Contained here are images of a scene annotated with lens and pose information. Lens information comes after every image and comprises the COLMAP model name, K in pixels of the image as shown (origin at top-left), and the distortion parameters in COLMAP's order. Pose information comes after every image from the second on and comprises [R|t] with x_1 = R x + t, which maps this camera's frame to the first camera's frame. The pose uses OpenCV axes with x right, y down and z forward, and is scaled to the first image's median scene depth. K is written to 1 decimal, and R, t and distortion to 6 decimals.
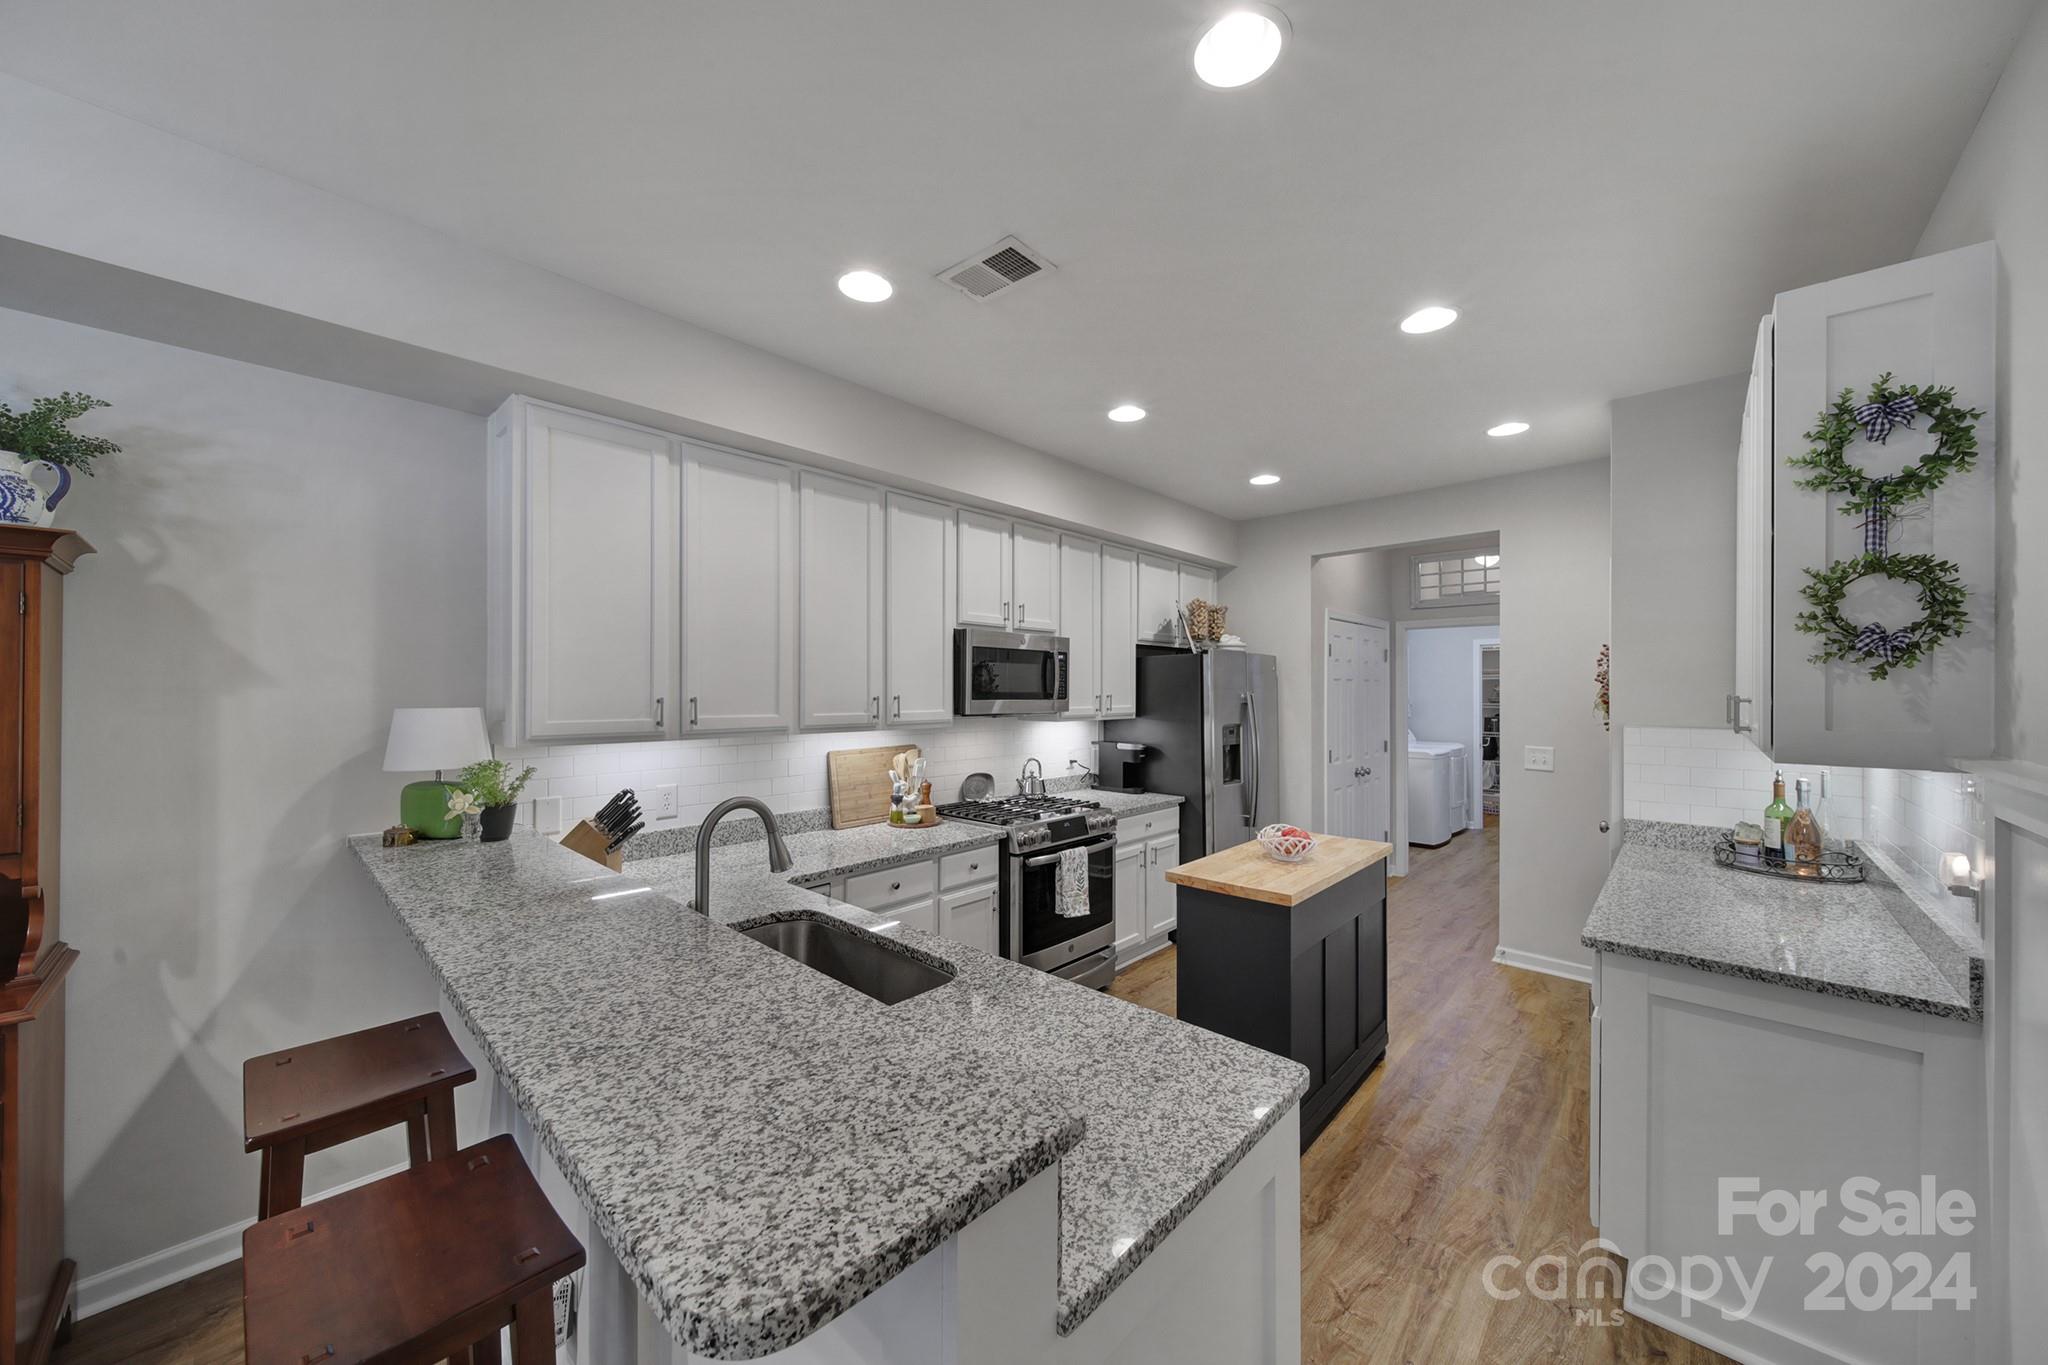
lens RADIAL K [[729.2, 0, 1024.0], [0, 729.2, 682.5], [0, 0, 1]] dist [0.000400, -0.000082]
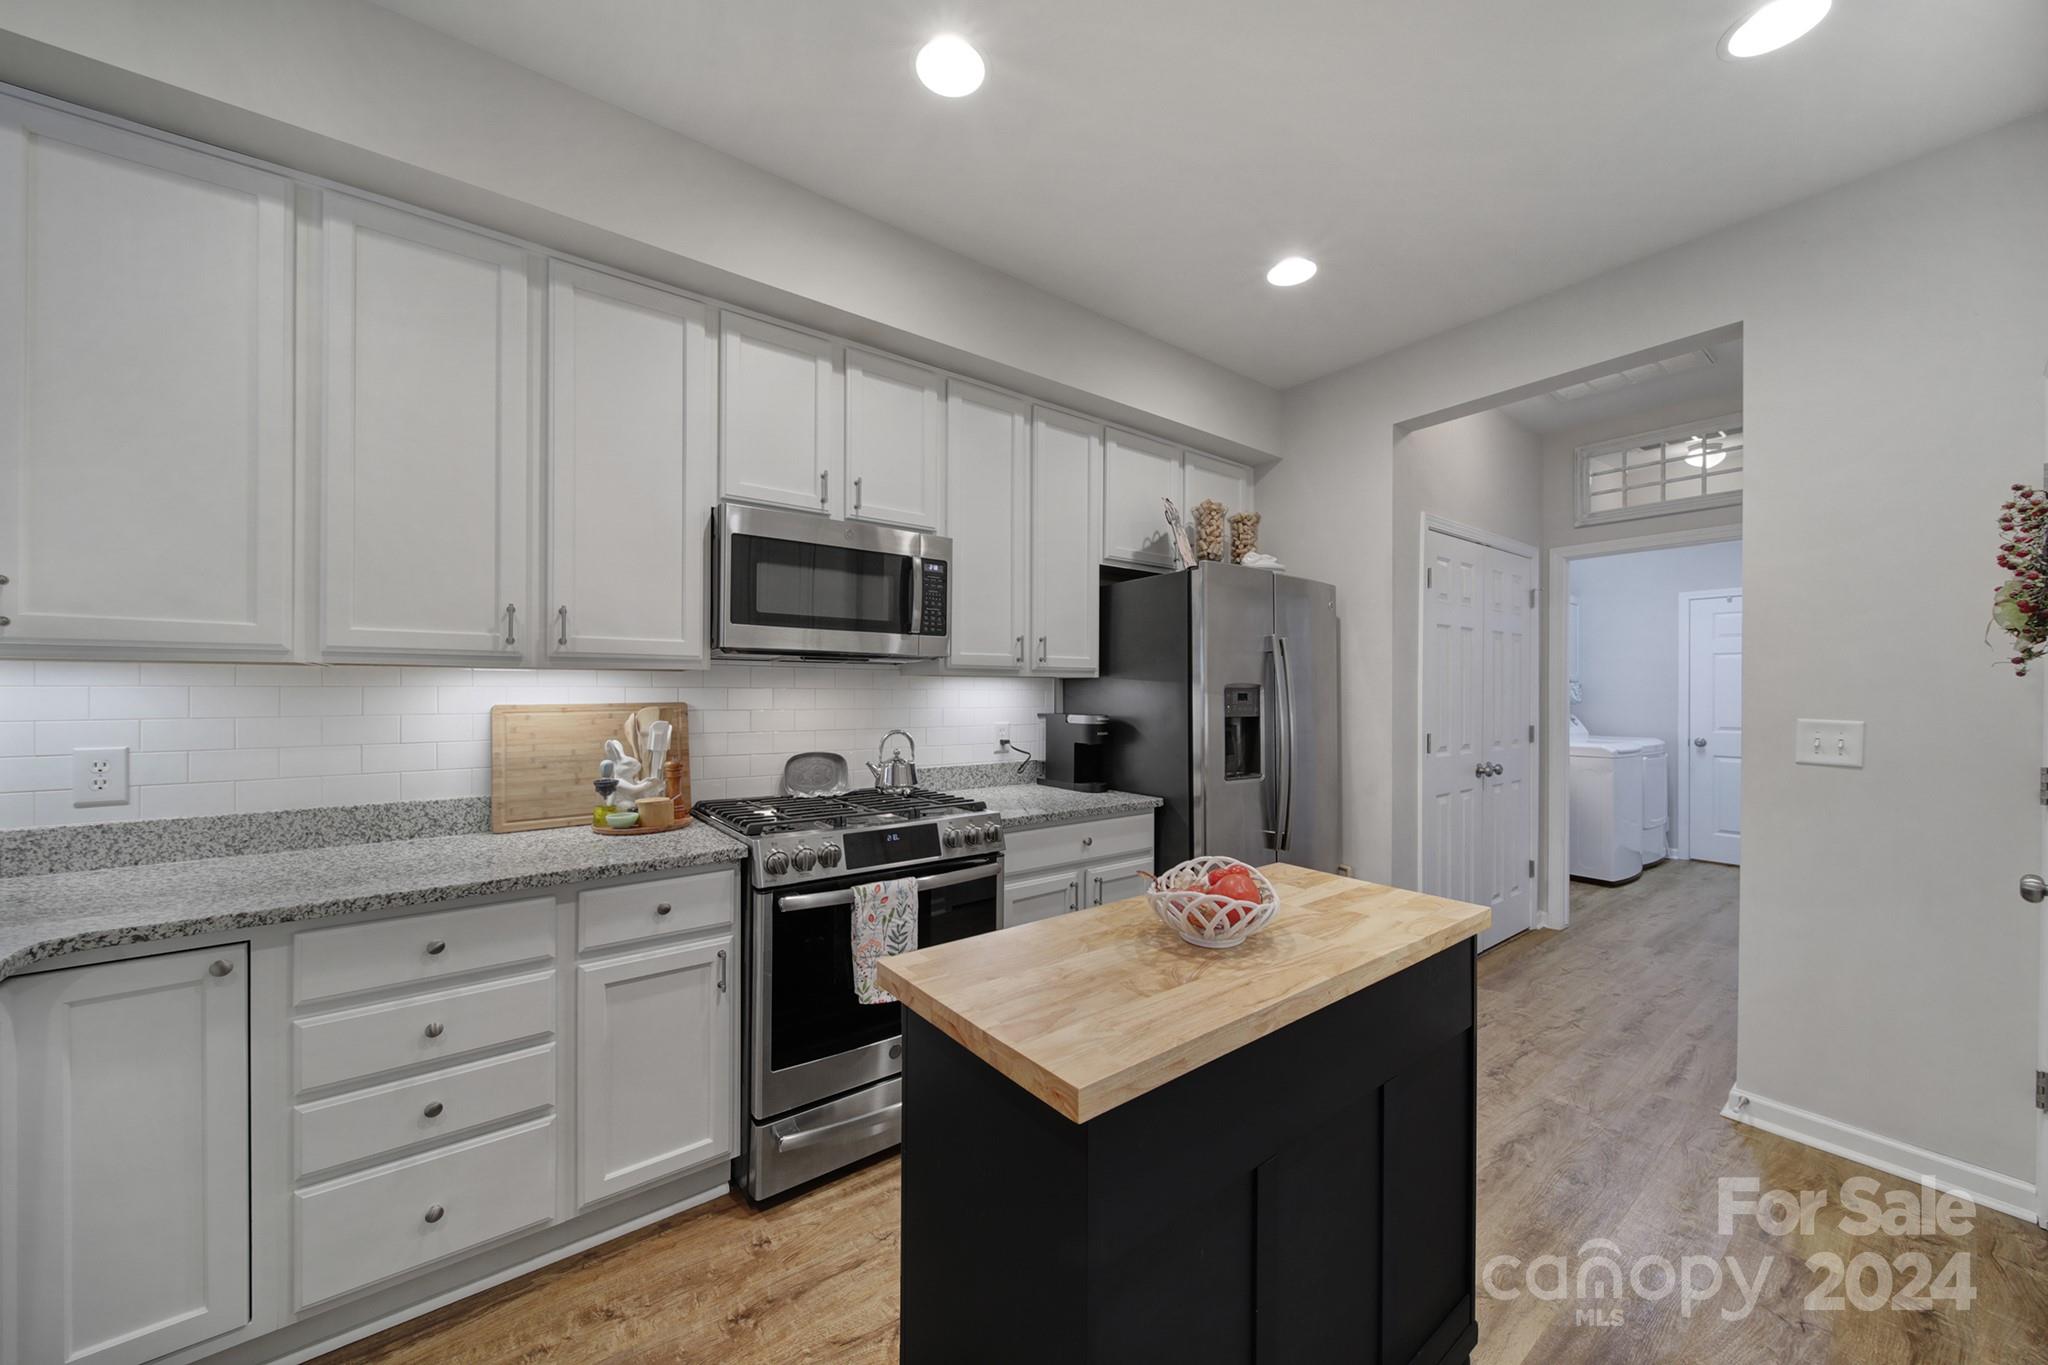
lens RADIAL K [[739.1, 0, 1022.4], [0, 739.1, 687.7], [0, 0, 1]] dist [0.000649, -0.000129]
pose [[0.985484, 0.001499, -0.169760, 0.246846], [-0.000370, 0.999978, 0.006683, 0.067134], [0.169766, -0.006523, 0.985463, 0.413530]]
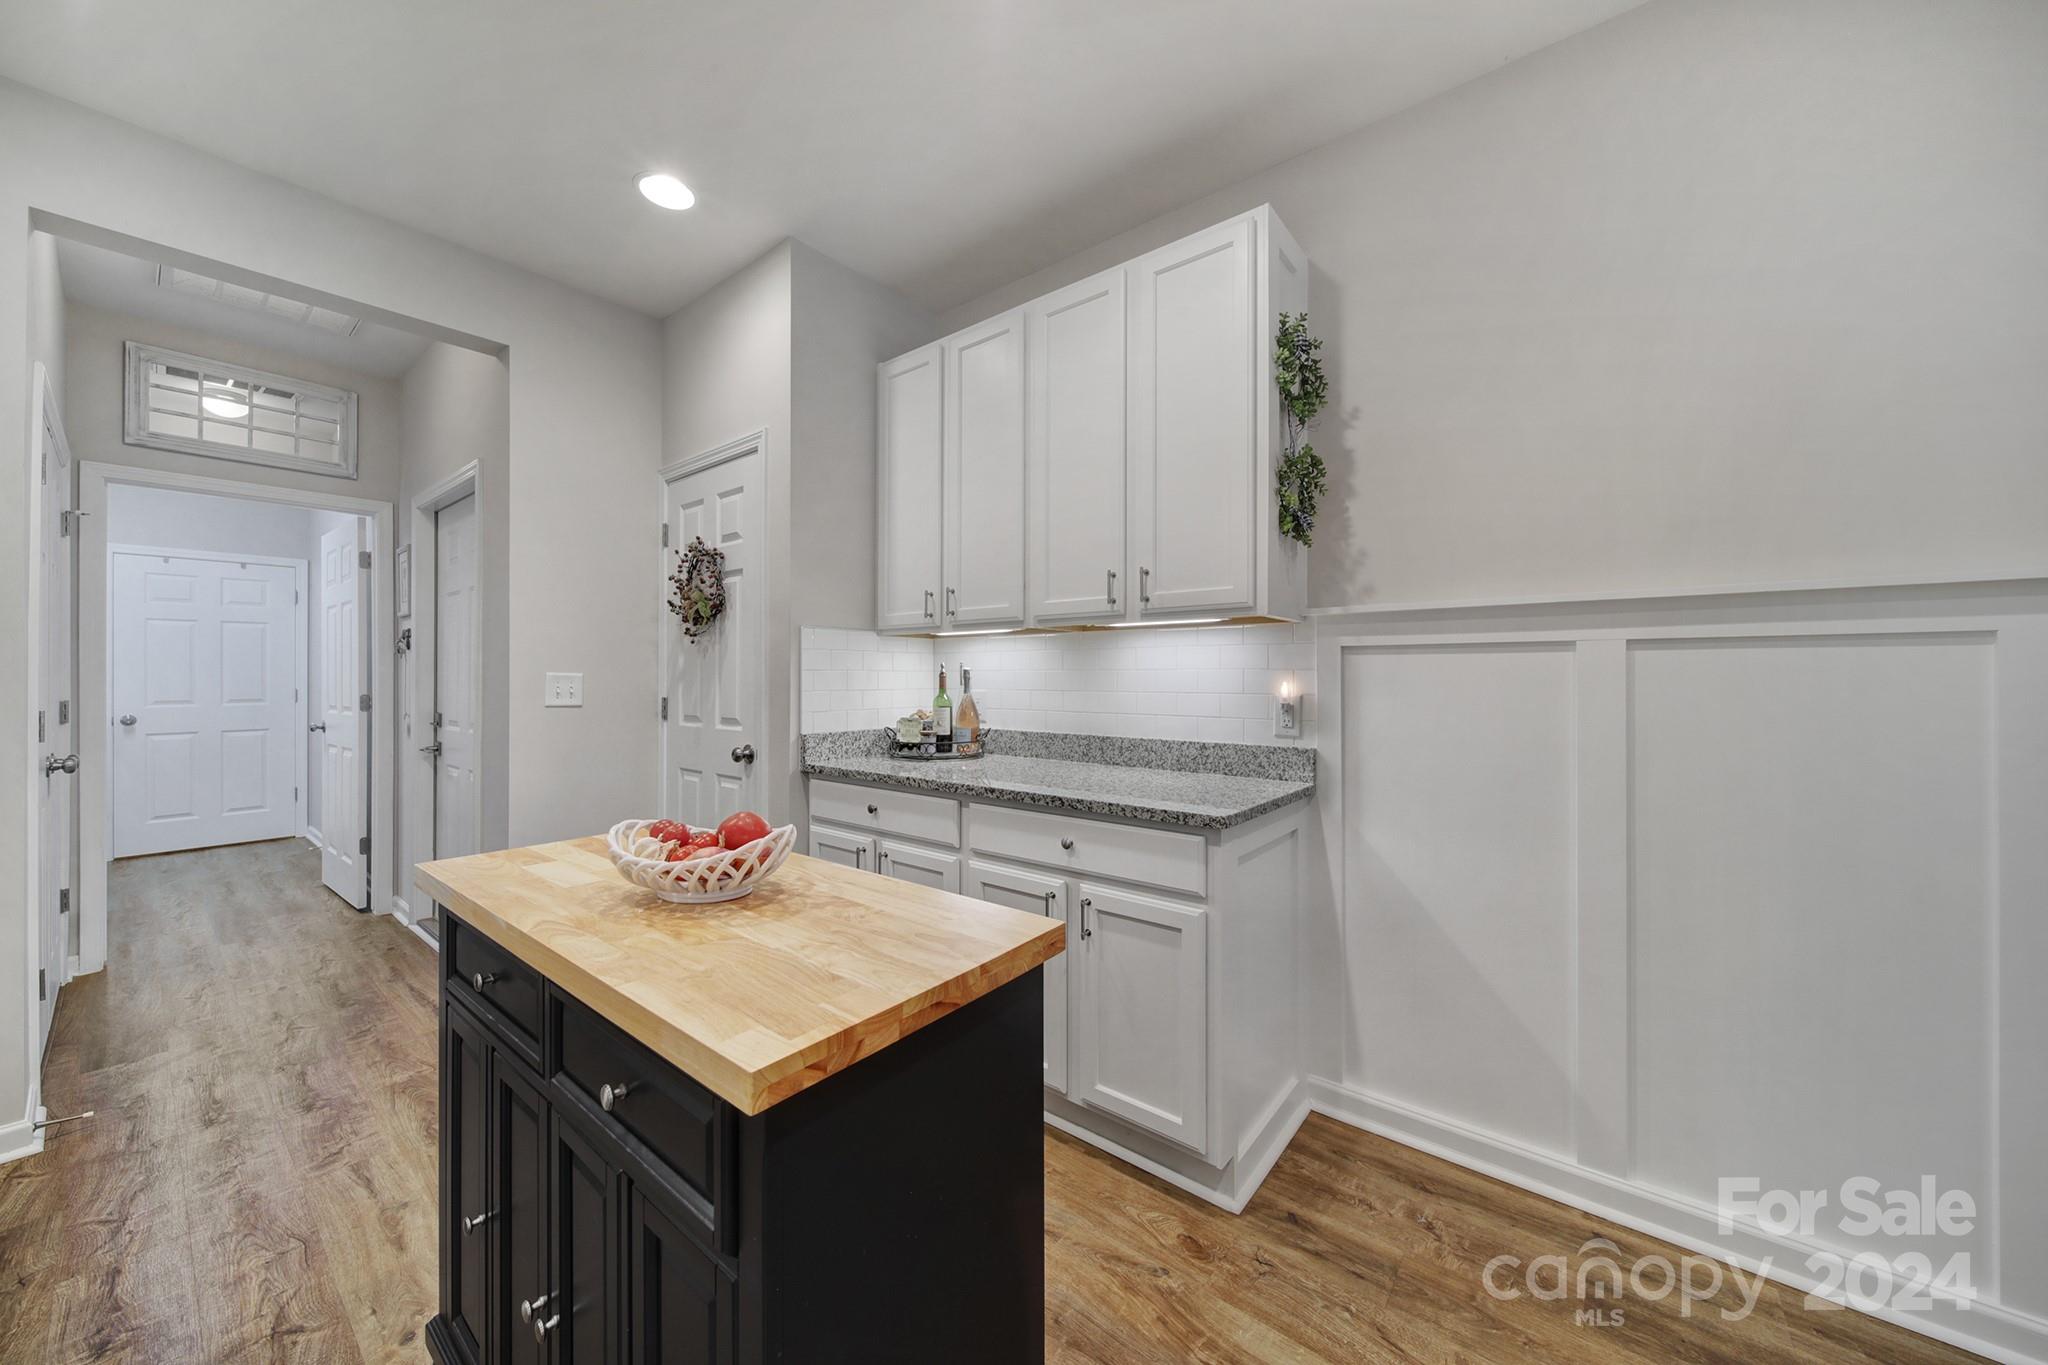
lens RADIAL K [[729.2, 0, 1024.0], [0, 729.2, 682.5], [0, 0, 1]] dist [0.000400, -0.000082]
pose [[-0.082115, -0.011426, 0.996557, -0.045288], [-0.008668, 0.999905, 0.010751, 0.093973], [-0.996585, -0.007755, -0.082206, 0.669950]]
